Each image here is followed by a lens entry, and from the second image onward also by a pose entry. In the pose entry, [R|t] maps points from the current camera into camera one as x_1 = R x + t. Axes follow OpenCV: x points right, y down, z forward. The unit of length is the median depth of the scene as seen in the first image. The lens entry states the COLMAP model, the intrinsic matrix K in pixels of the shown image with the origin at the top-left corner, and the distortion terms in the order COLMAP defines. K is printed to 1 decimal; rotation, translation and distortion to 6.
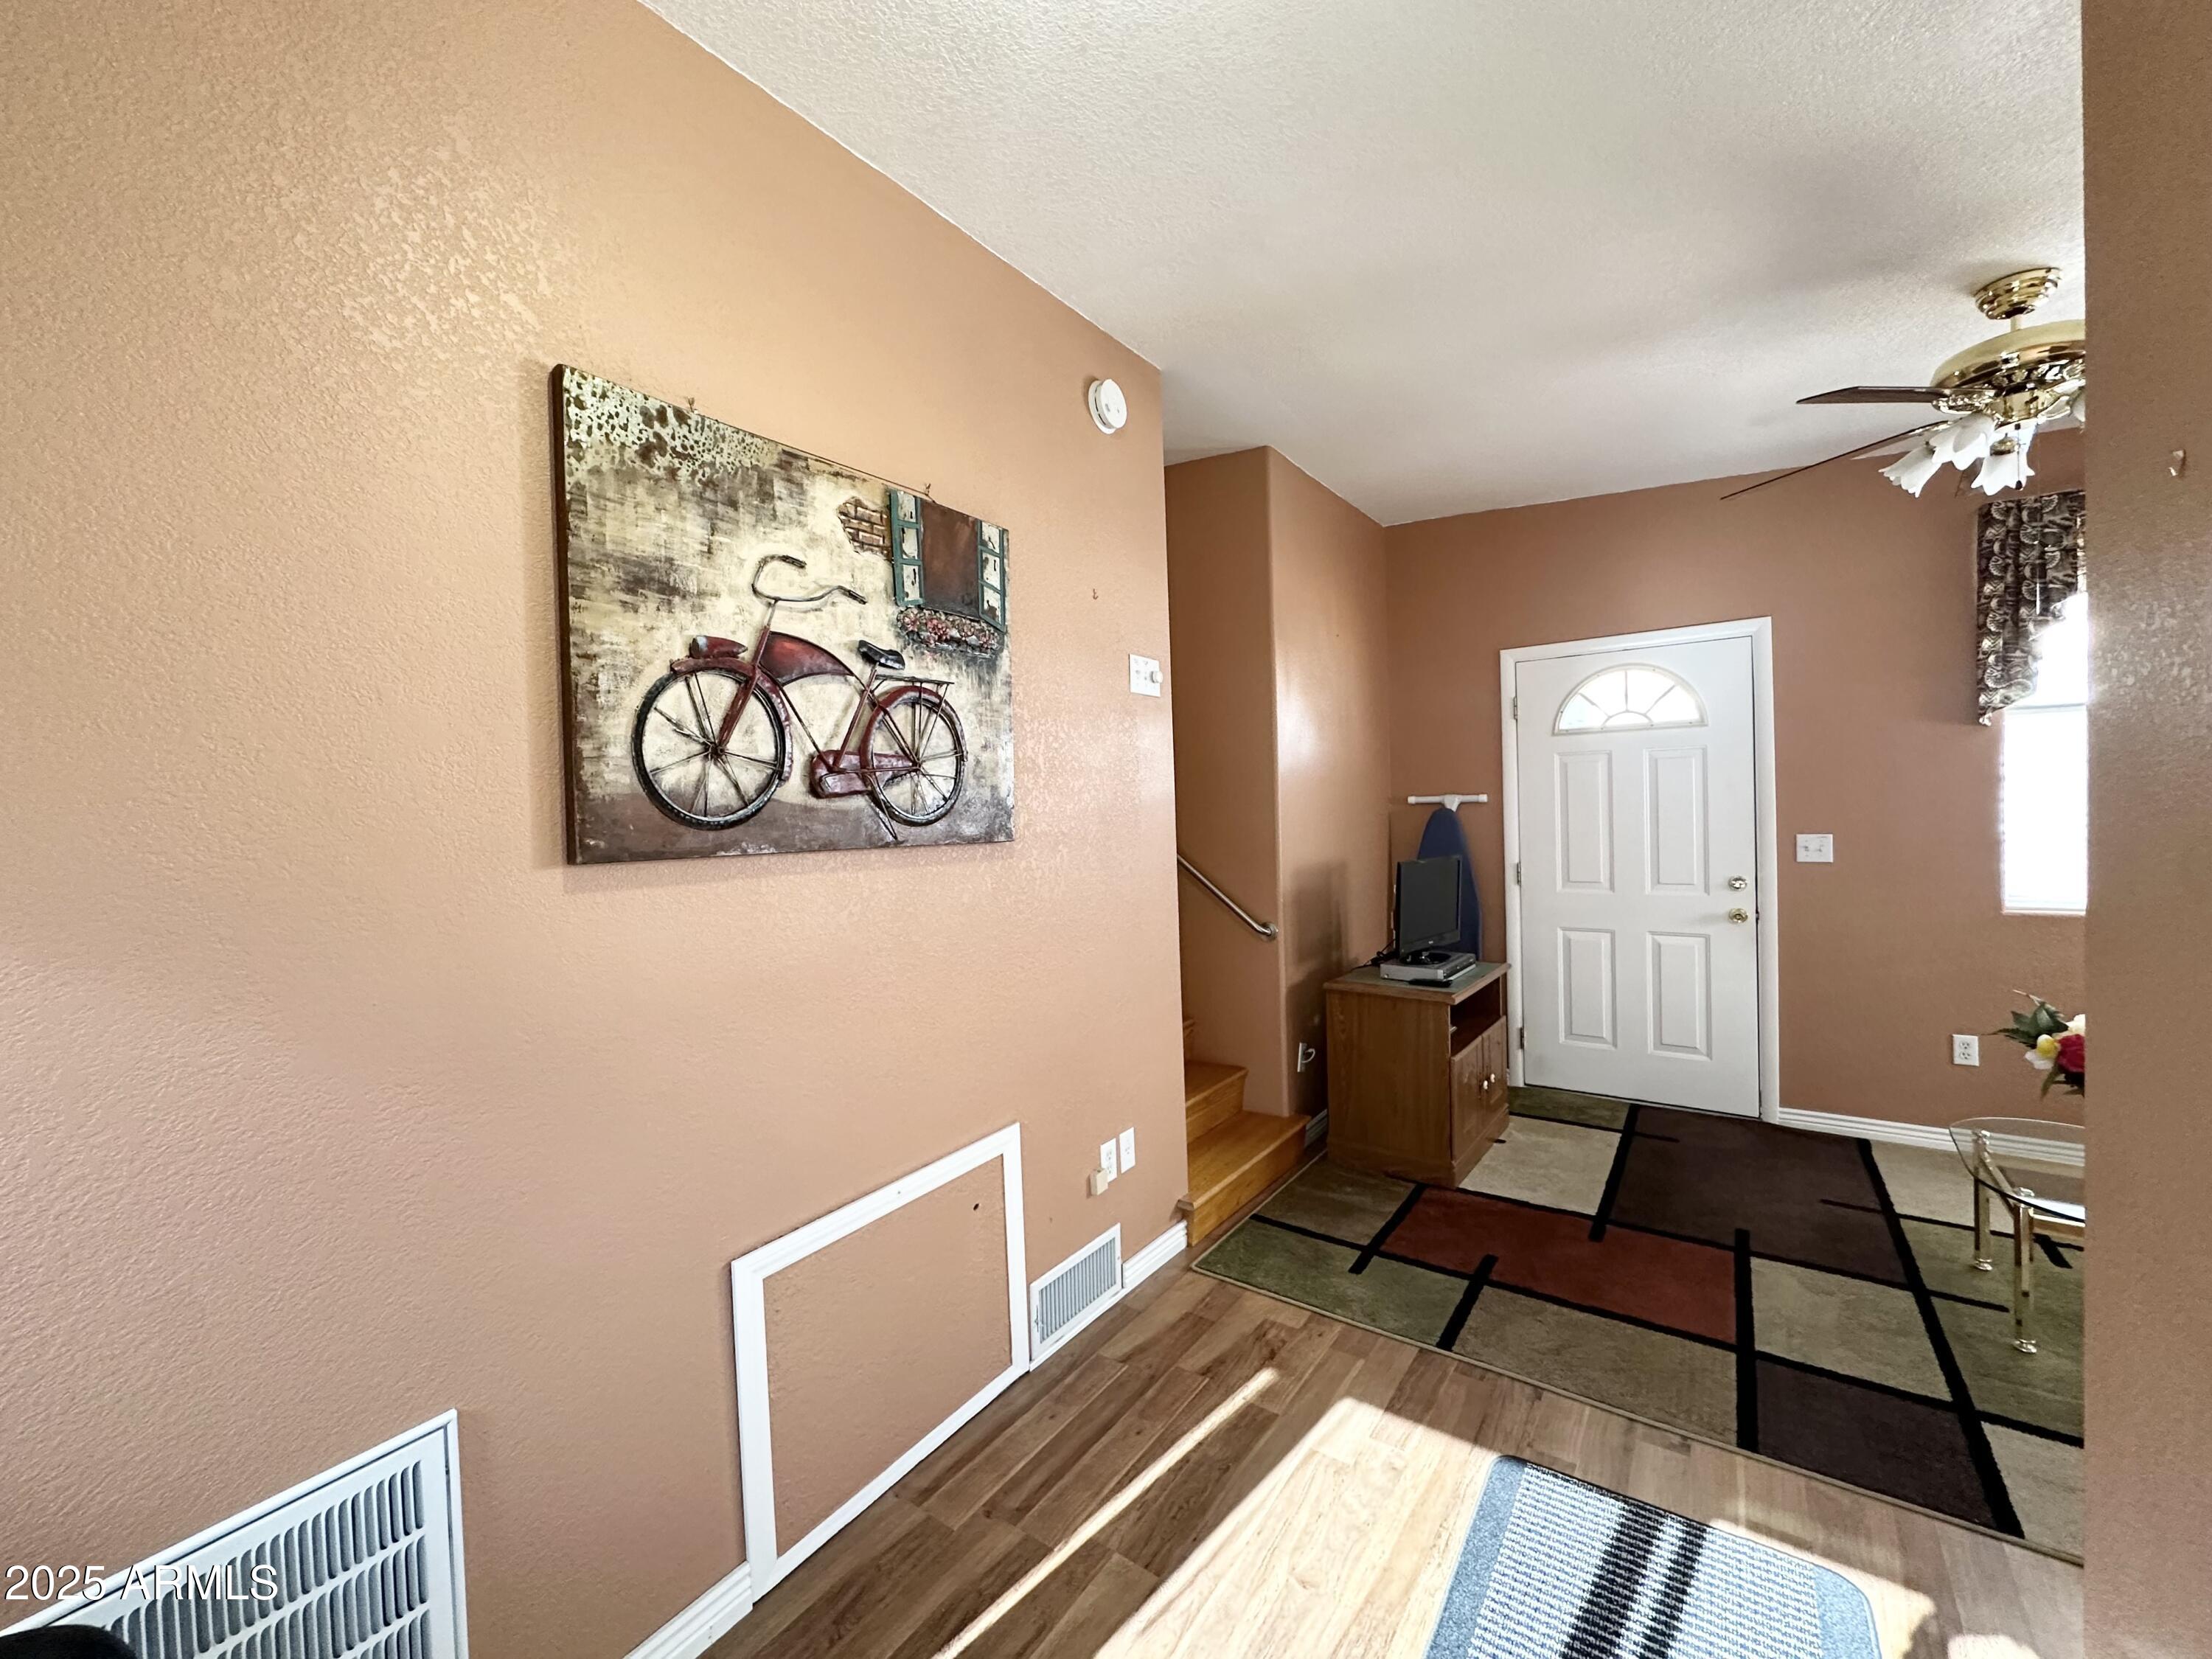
lens RADIAL K [[877.4, 0, 1098.7], [0, 877.4, 828.1], [0, 0, 1]] dist [-0.008726, 0.001438]
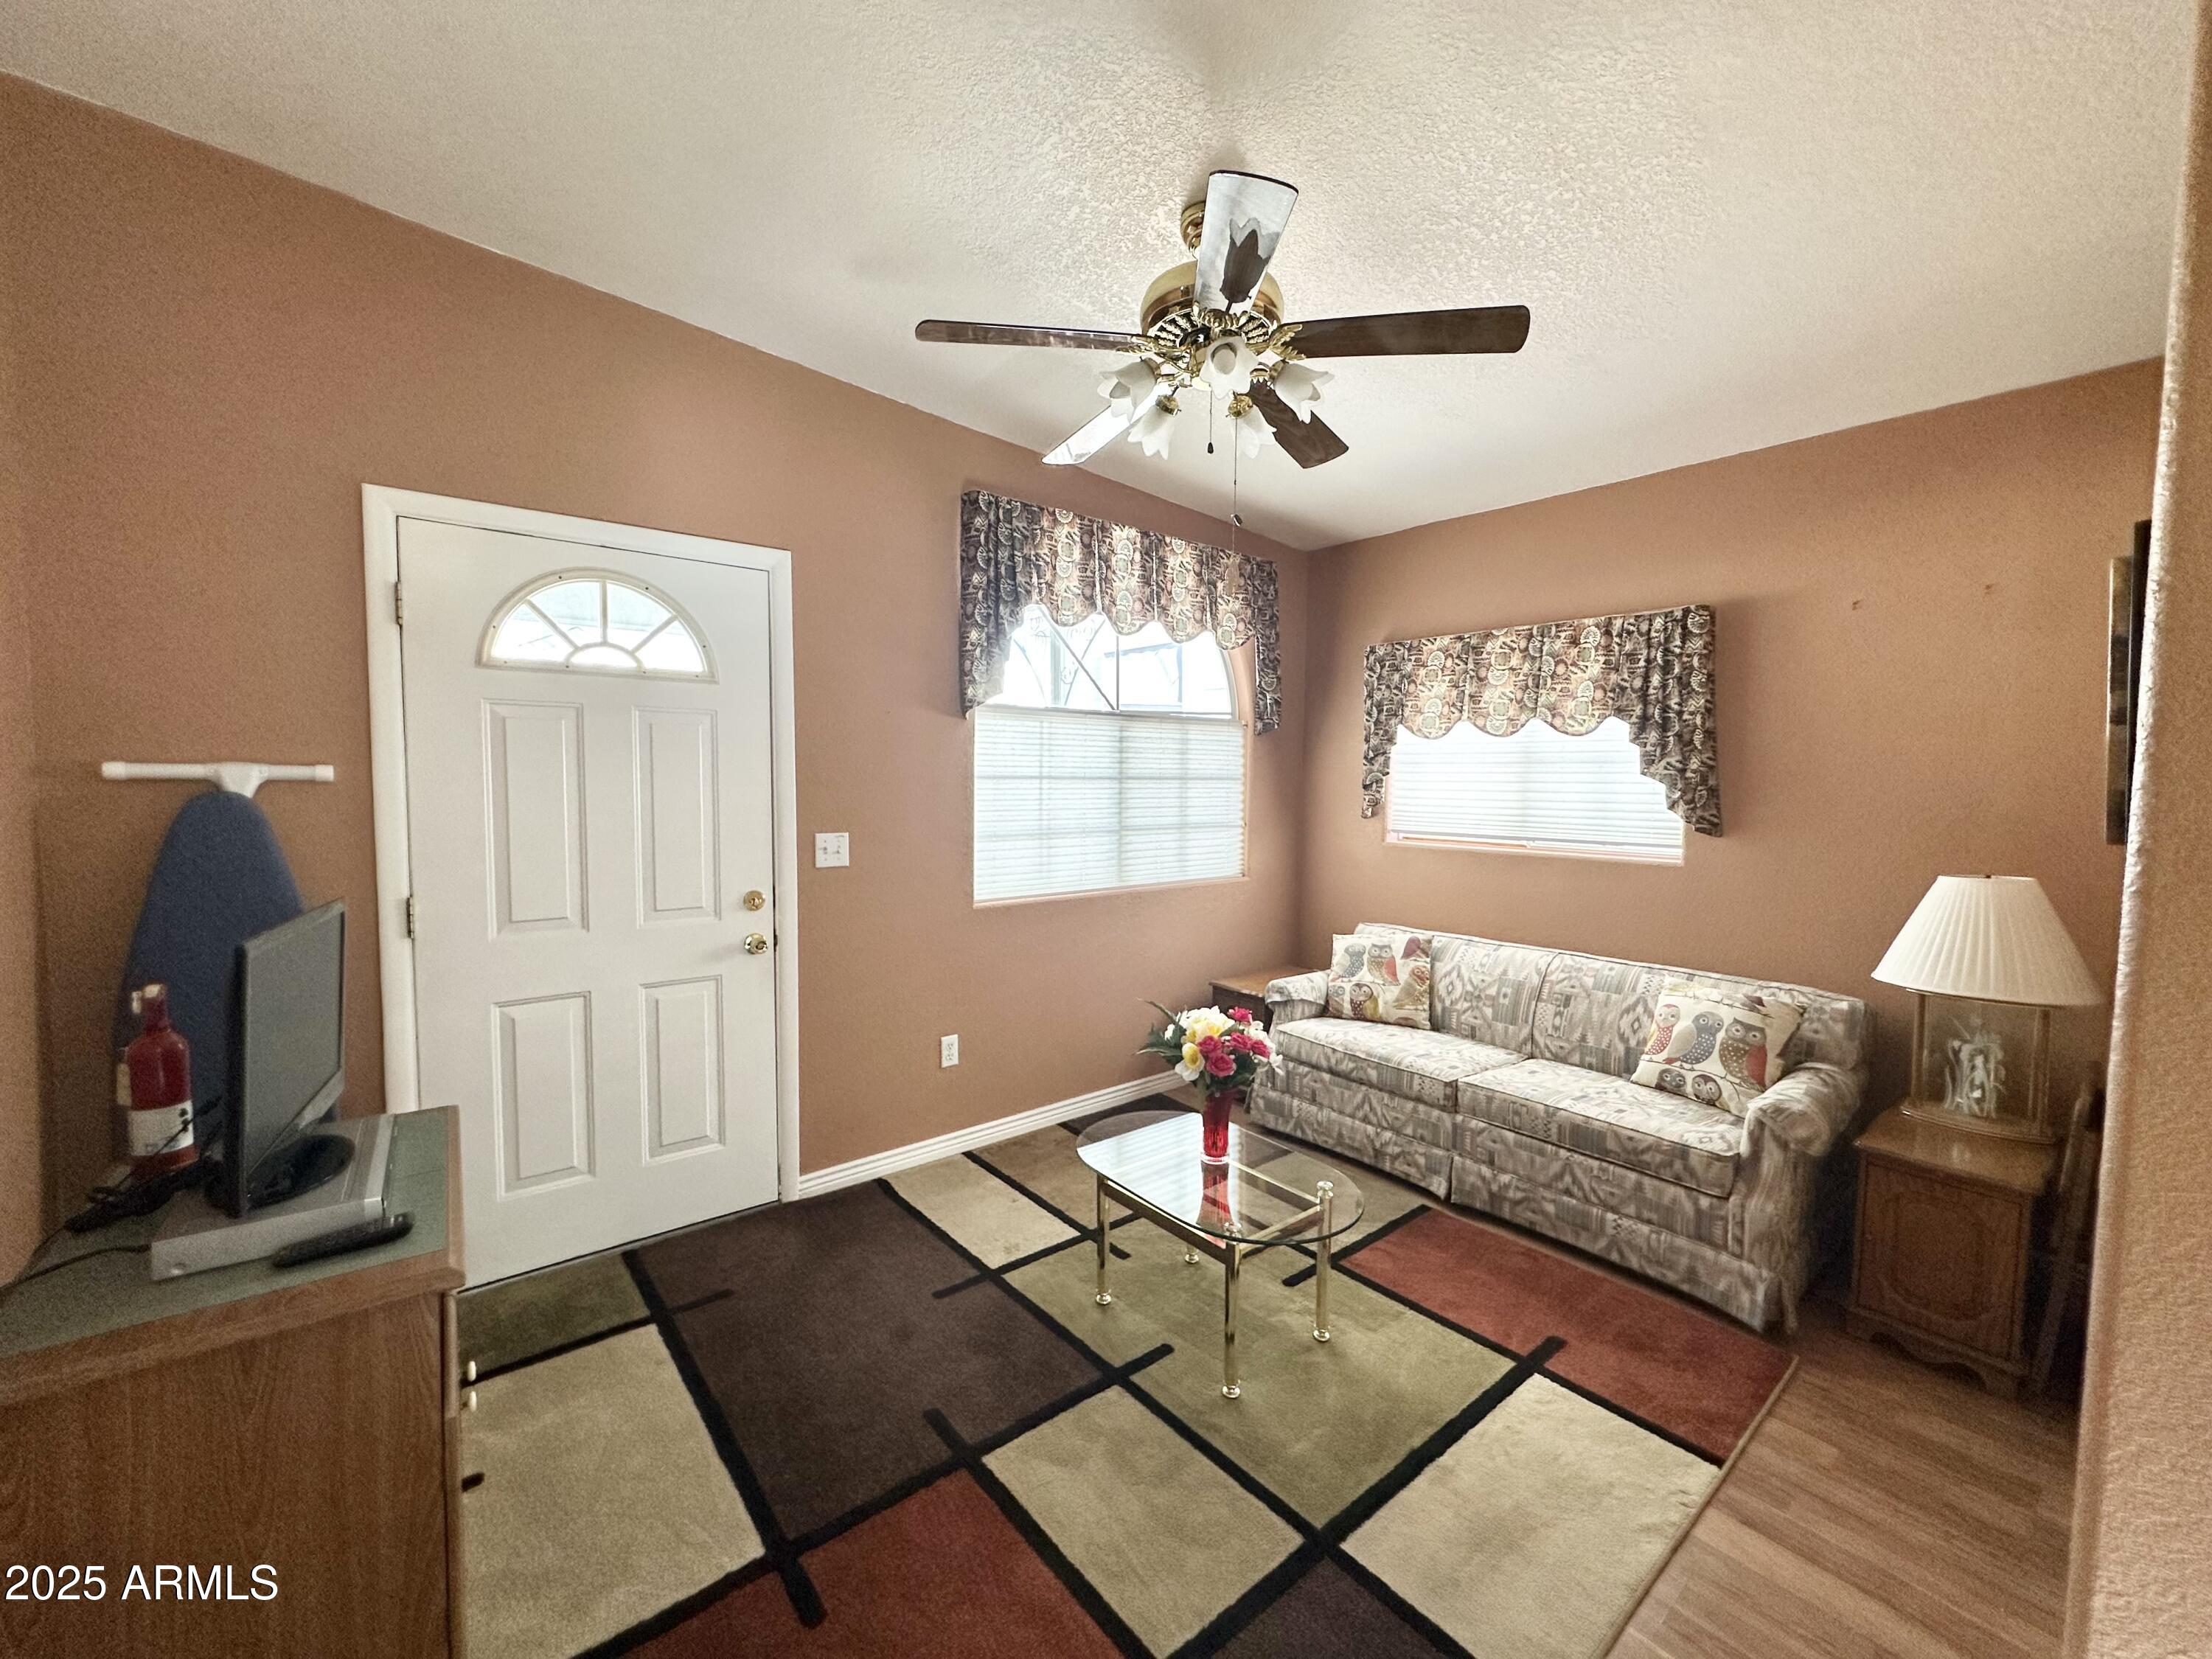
lens RADIAL K [[877.4, 0, 1111.0], [0, 877.4, 830.3], [0, 0, 1]] dist [-0.008726, 0.001438]
pose [[0.254823, -0.022673, 0.966722, 0.131957], [0.007440, 0.999741, 0.021487, -0.015994], [-0.966959, 0.001717, 0.254925, 0.776737]]
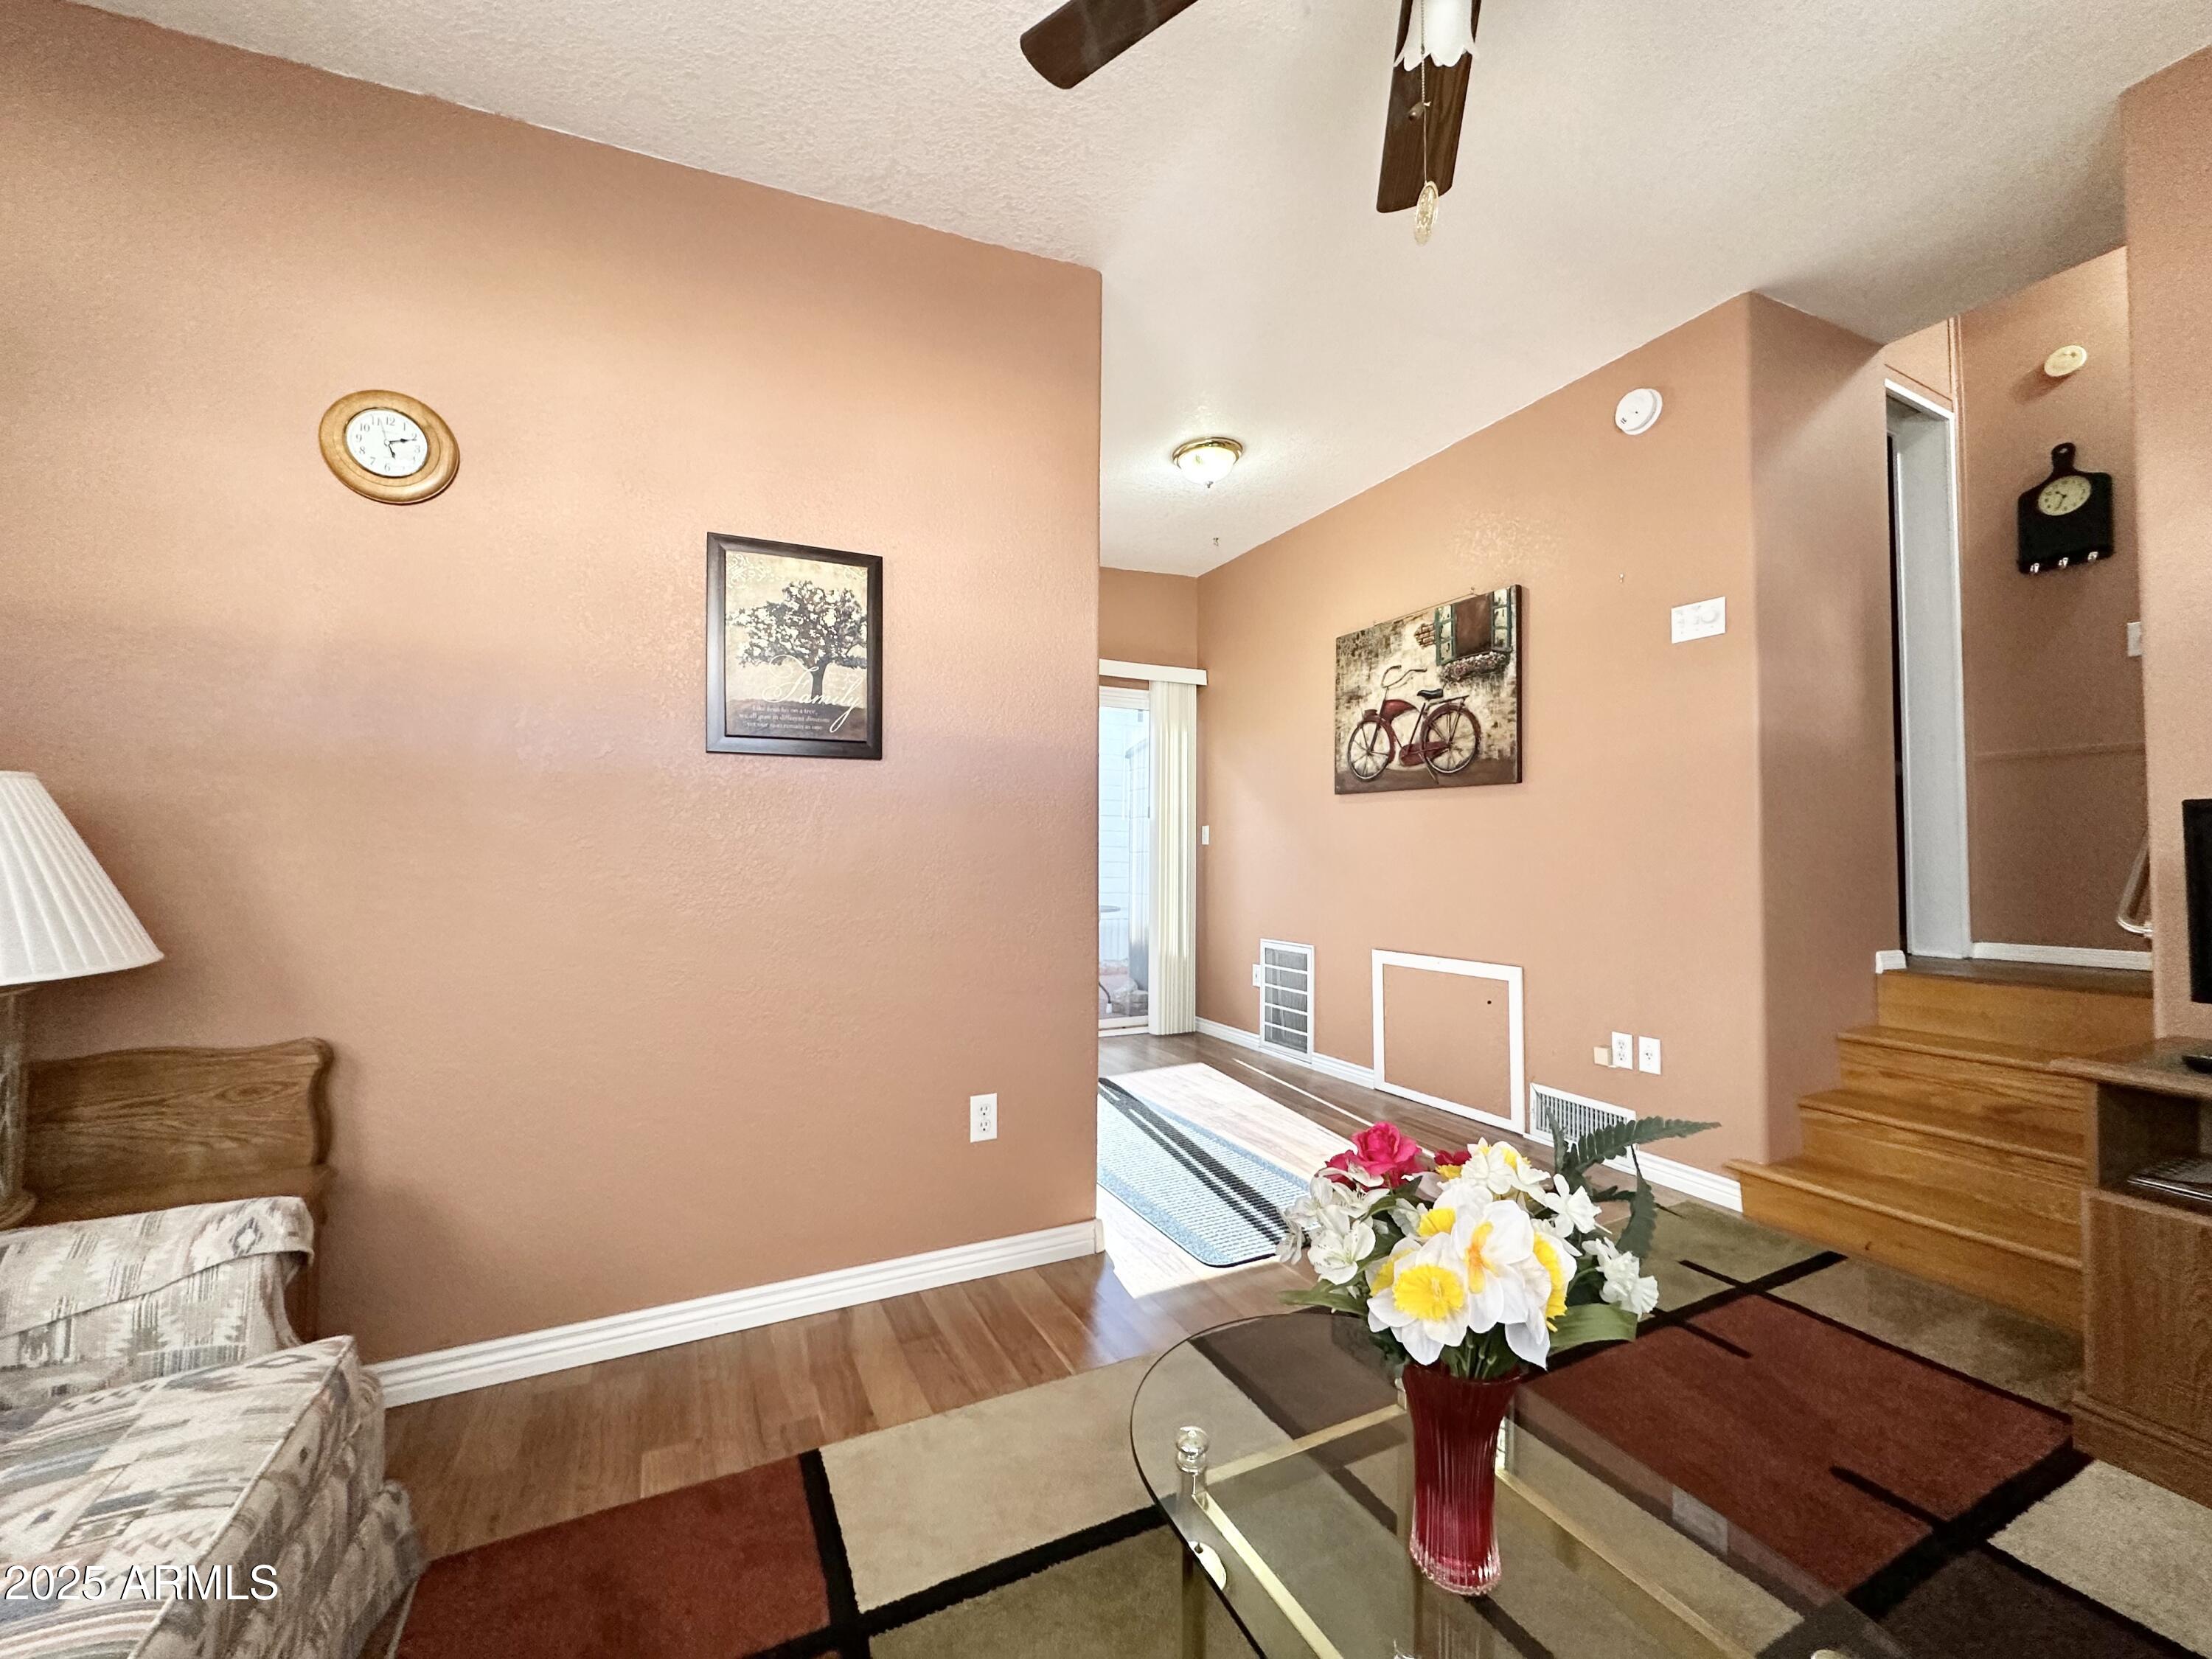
lens RADIAL K [[877.4, 0, 1111.3], [0, 877.4, 826.4], [0, 0, 1]] dist [-0.008726, 0.001438]
pose [[-0.456492, -0.000529, -0.889727, 1.408767], [-0.014856, 0.999865, 0.007028, 0.080471], [0.889604, 0.016426, -0.456438, 0.936821]]
